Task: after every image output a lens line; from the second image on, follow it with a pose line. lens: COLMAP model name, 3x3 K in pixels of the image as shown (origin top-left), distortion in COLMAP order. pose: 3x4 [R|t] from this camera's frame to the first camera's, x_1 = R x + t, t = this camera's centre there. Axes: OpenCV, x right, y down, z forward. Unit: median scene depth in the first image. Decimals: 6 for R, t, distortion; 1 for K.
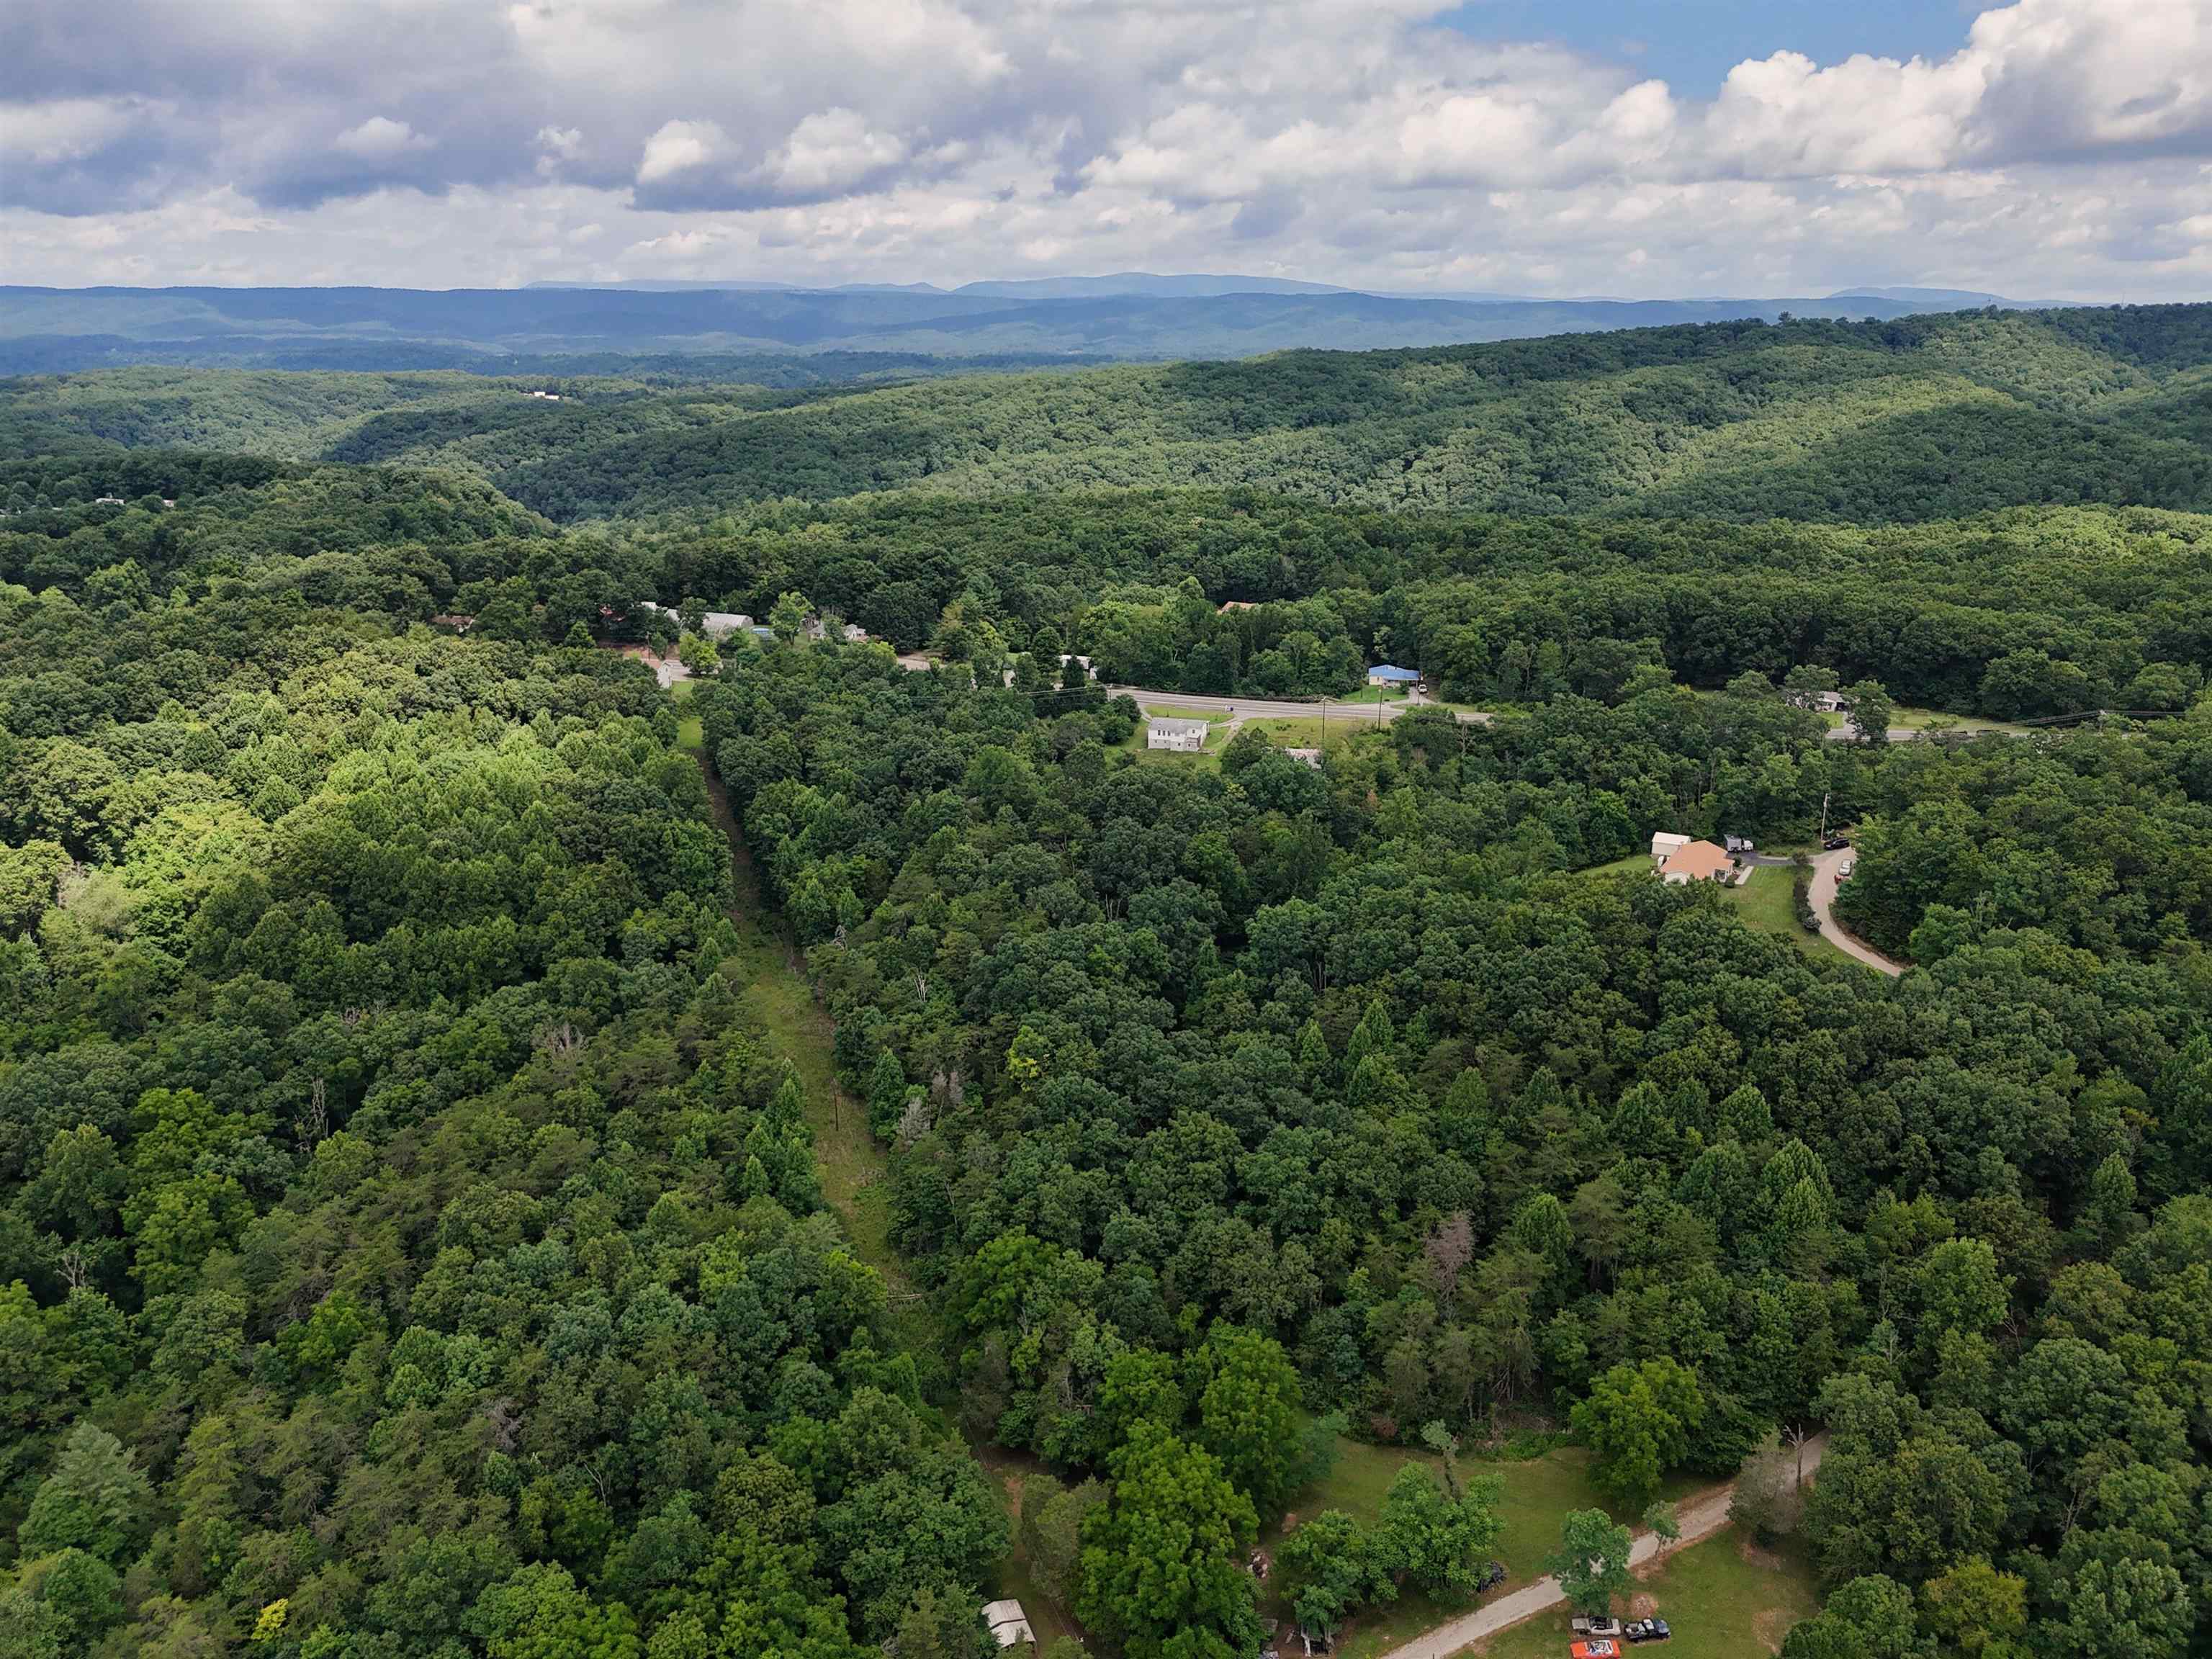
lens RADIAL K [[1654.3, 0, 1106.9], [0, 1654.3, 815.4], [0, 0, 1]] dist [0.058306, -0.050906]
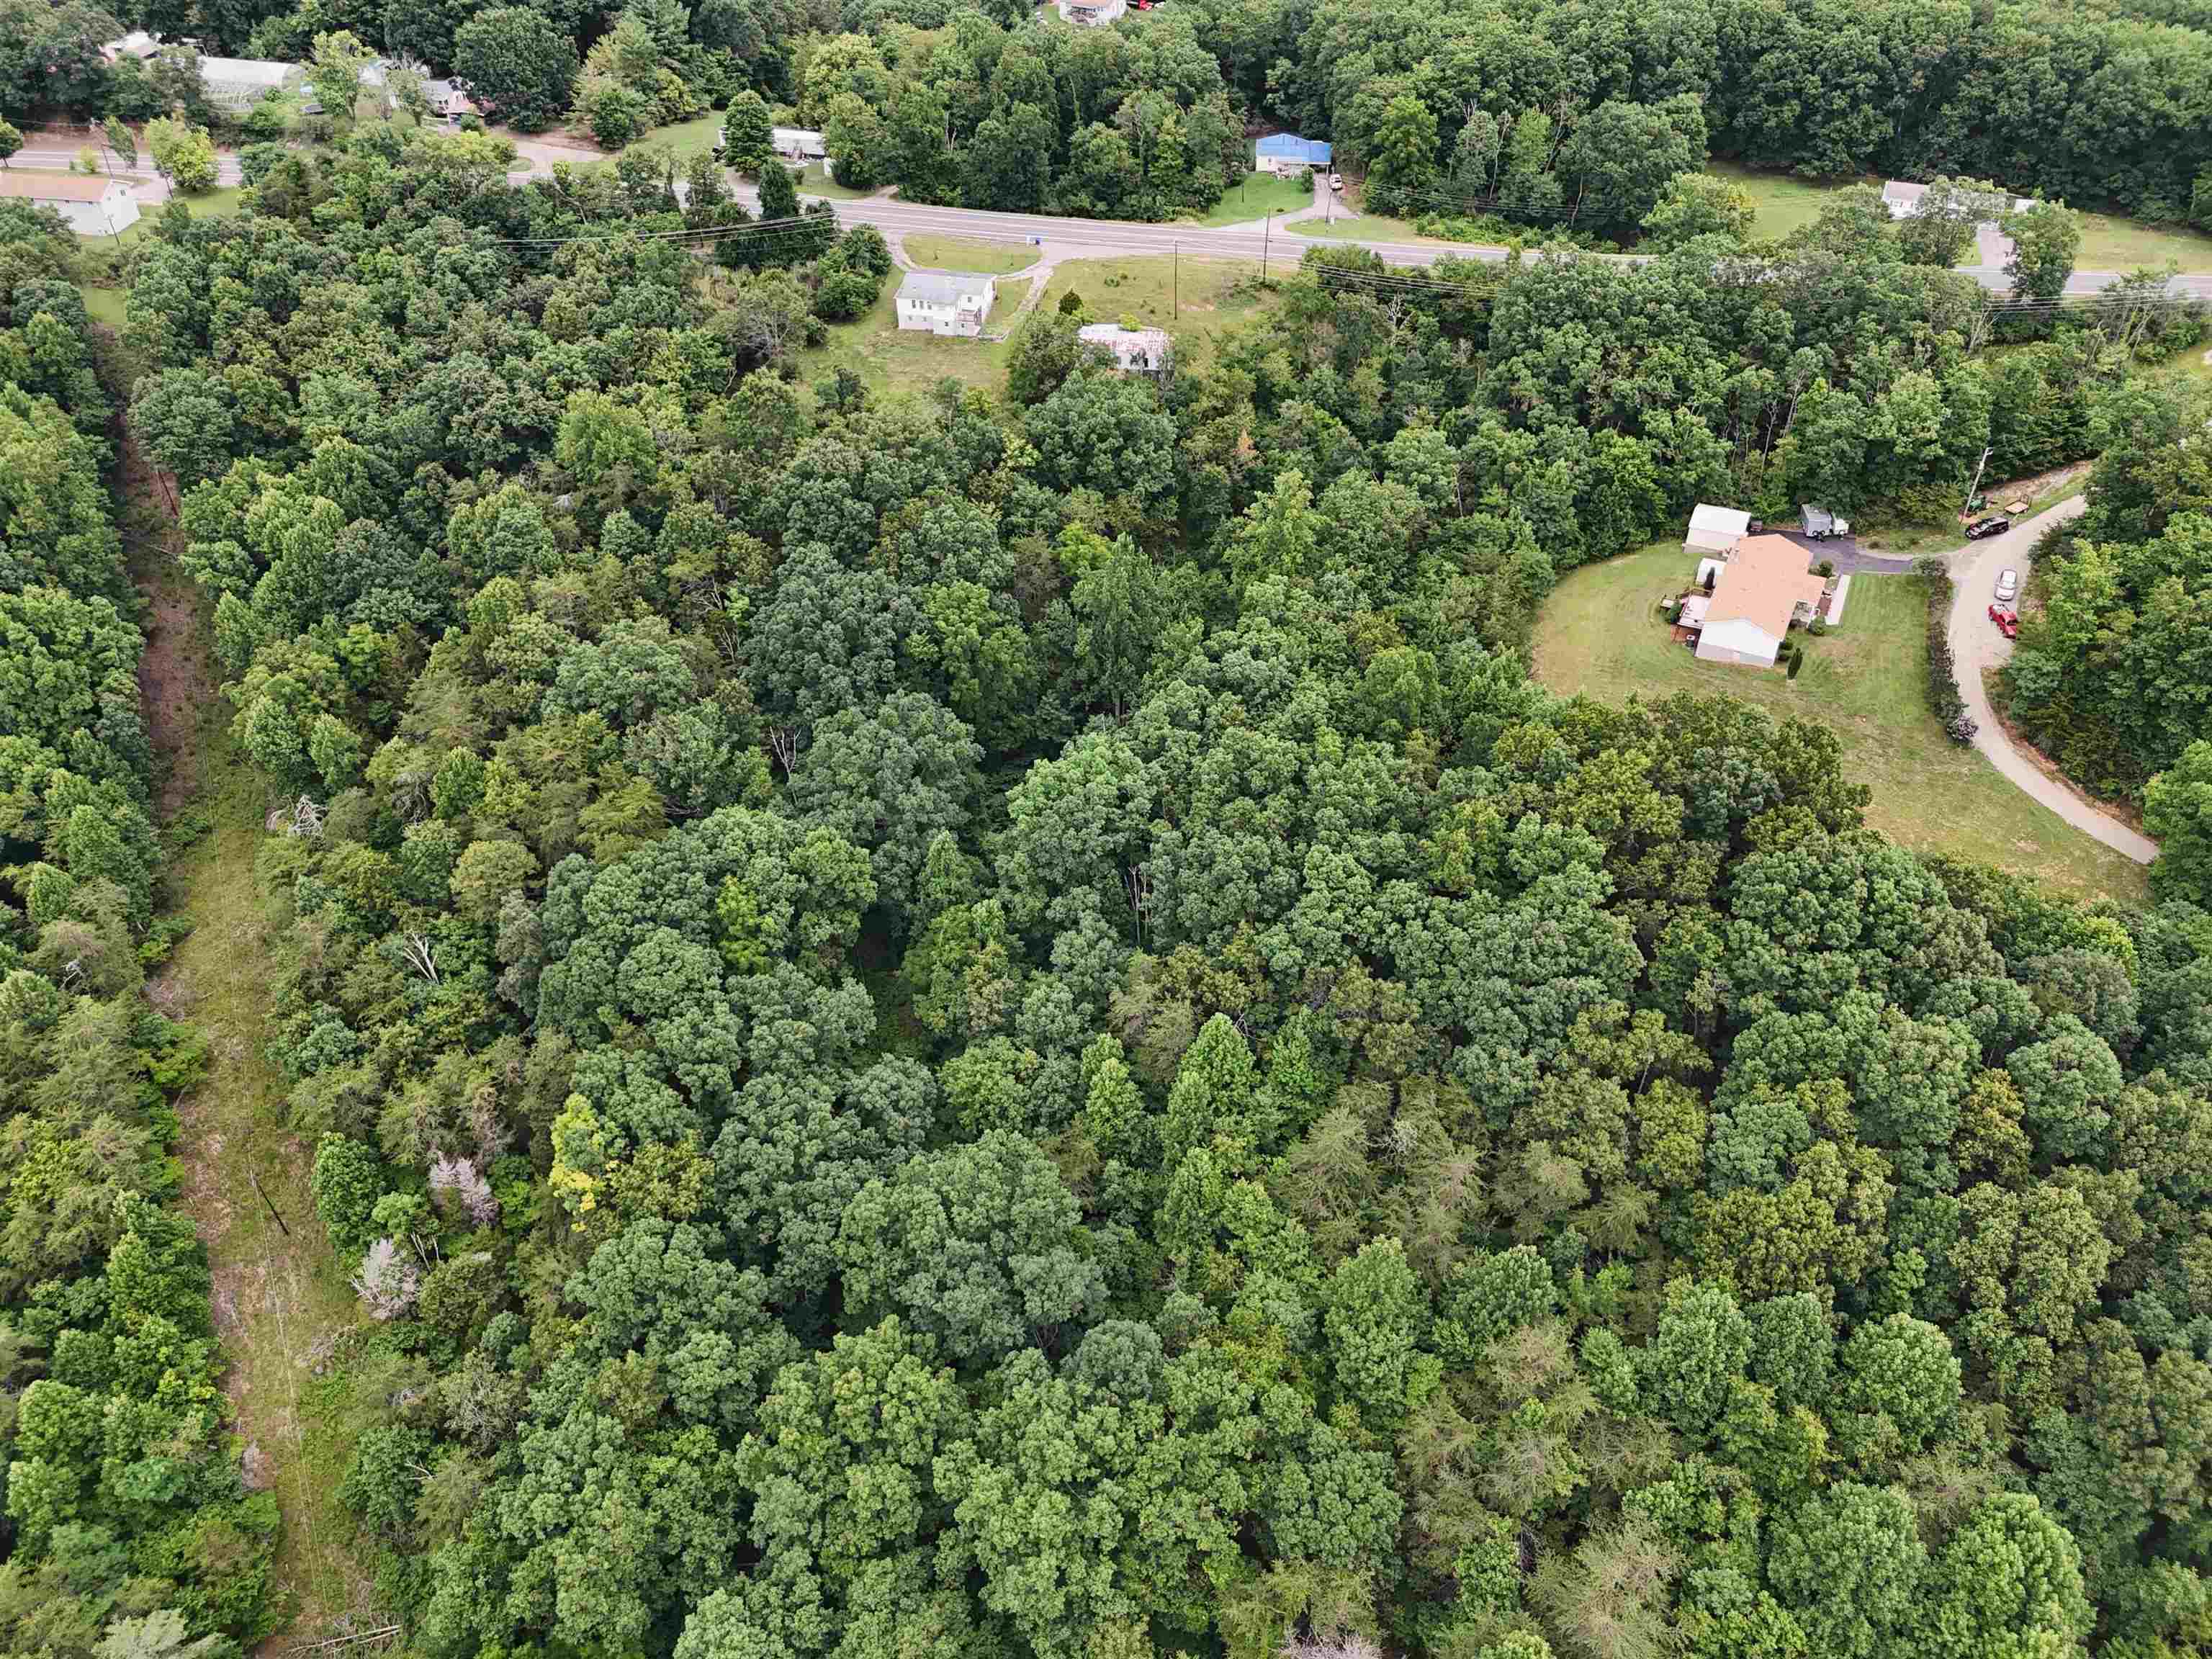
lens RADIAL K [[1654.3, 0, 1145.8], [0, 1654.3, 876.5], [0, 0, 1]] dist [0.058306, -0.050906]
pose [[0.996712, -0.058587, 0.055974, 0.092204], [0.032287, 0.920752, 0.388811, -0.121236], [-0.074318, -0.385725, 0.919616, 0.431400]]
